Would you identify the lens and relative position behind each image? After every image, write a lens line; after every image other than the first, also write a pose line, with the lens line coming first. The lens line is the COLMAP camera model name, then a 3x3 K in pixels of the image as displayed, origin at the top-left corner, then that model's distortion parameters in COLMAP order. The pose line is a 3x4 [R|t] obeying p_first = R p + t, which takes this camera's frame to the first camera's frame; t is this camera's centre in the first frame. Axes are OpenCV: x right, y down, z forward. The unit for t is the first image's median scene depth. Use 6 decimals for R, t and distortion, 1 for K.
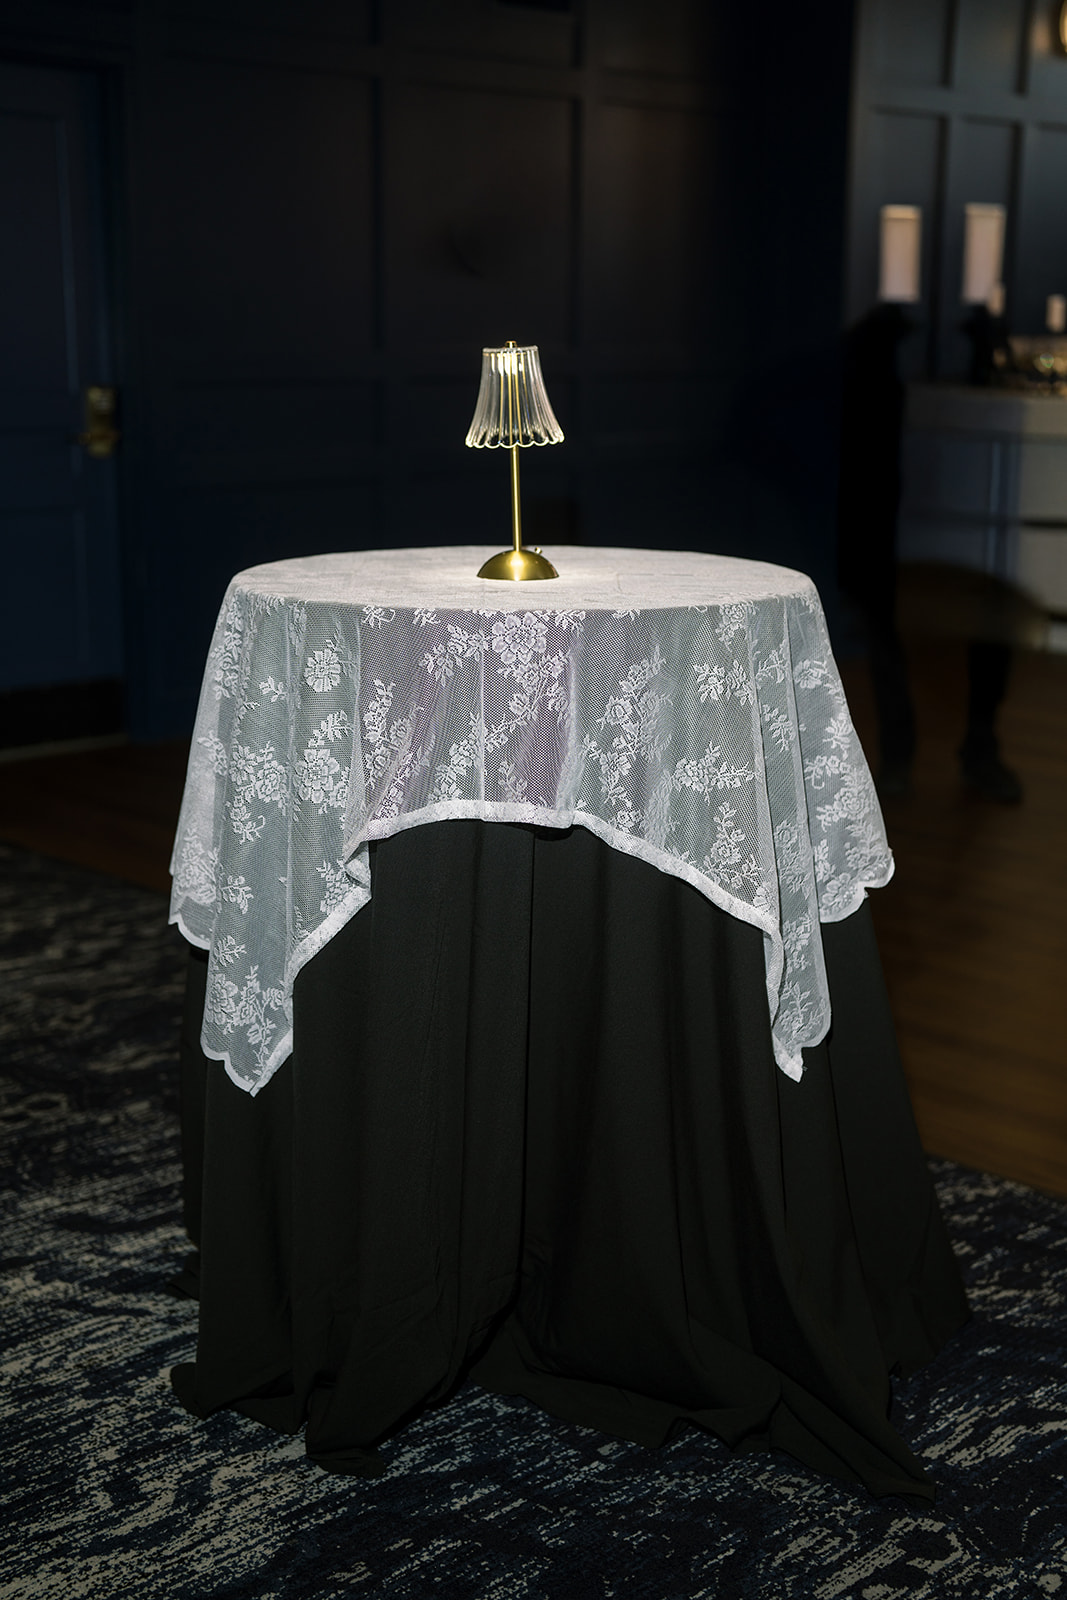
lens RADIAL K [[2268.8, 0, 532.0], [0, 2268.8, 801.1], [0, 0, 1]] dist [0.114991, 0.000000]
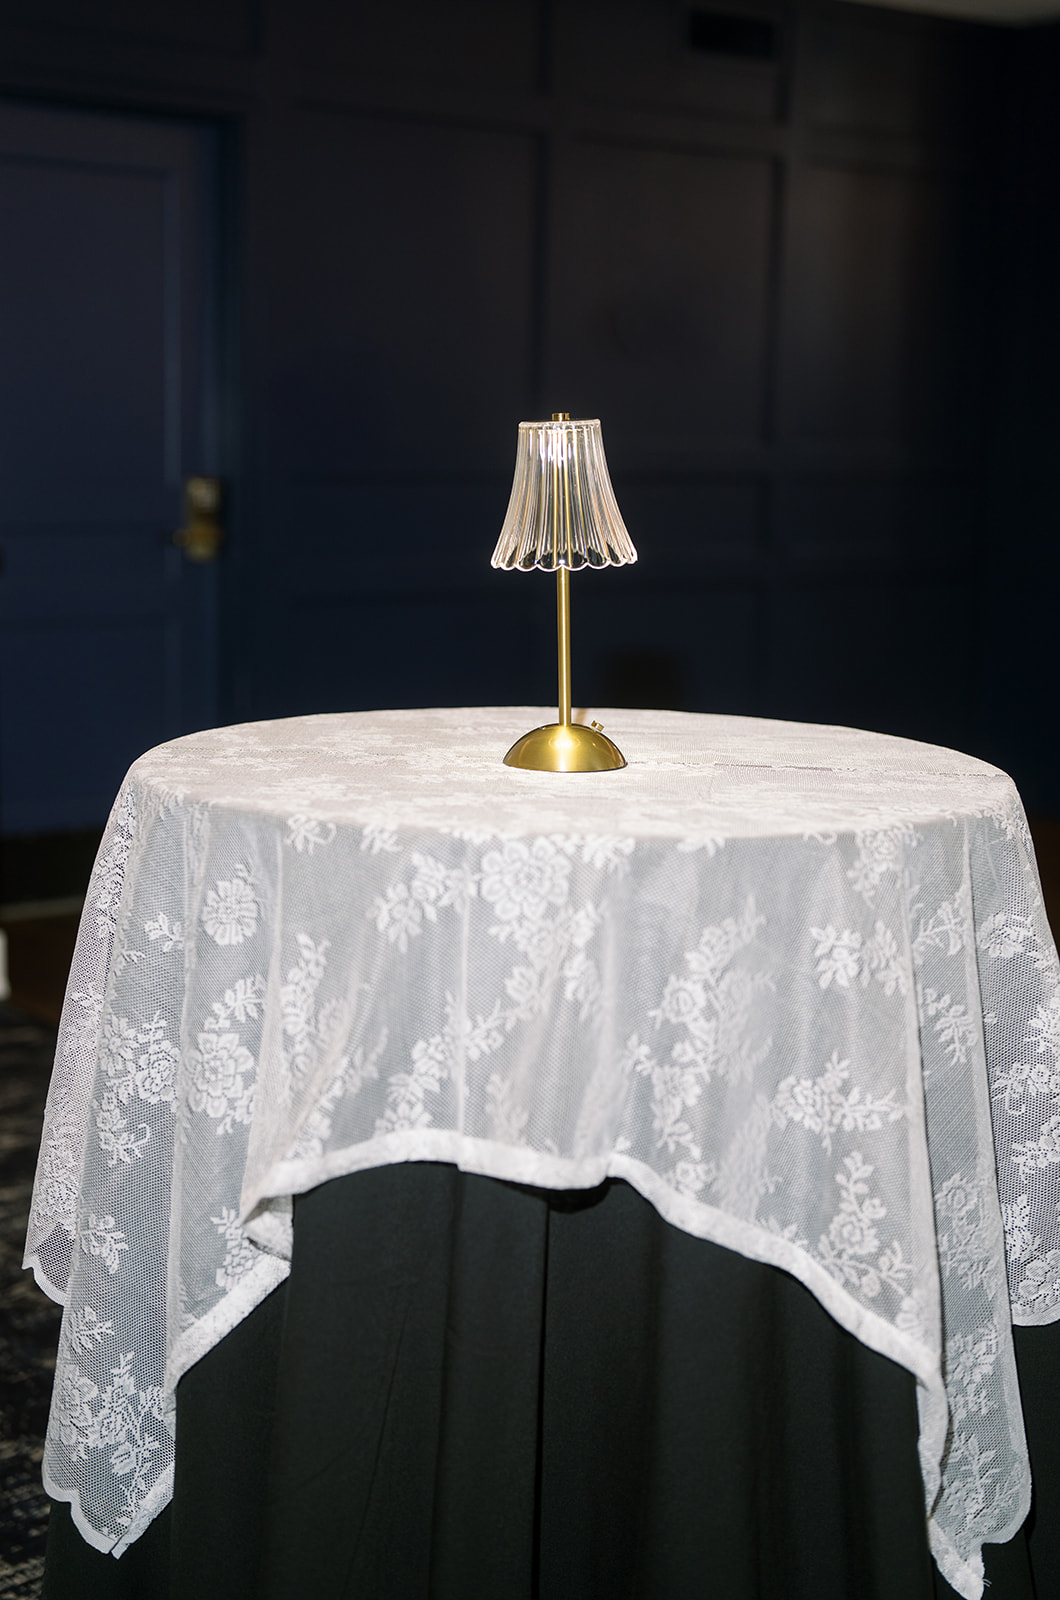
lens RADIAL K [[2268.8, 0, 532.1], [0, 2268.8, 803.4], [0, 0, 1]] dist [0.114991, 0.000000]
pose [[0.994377, 0.032487, -0.100792, 0.054448], [-0.036782, 0.998480, -0.041048, -0.062509], [0.099305, 0.044525, 0.994060, 0.355829]]
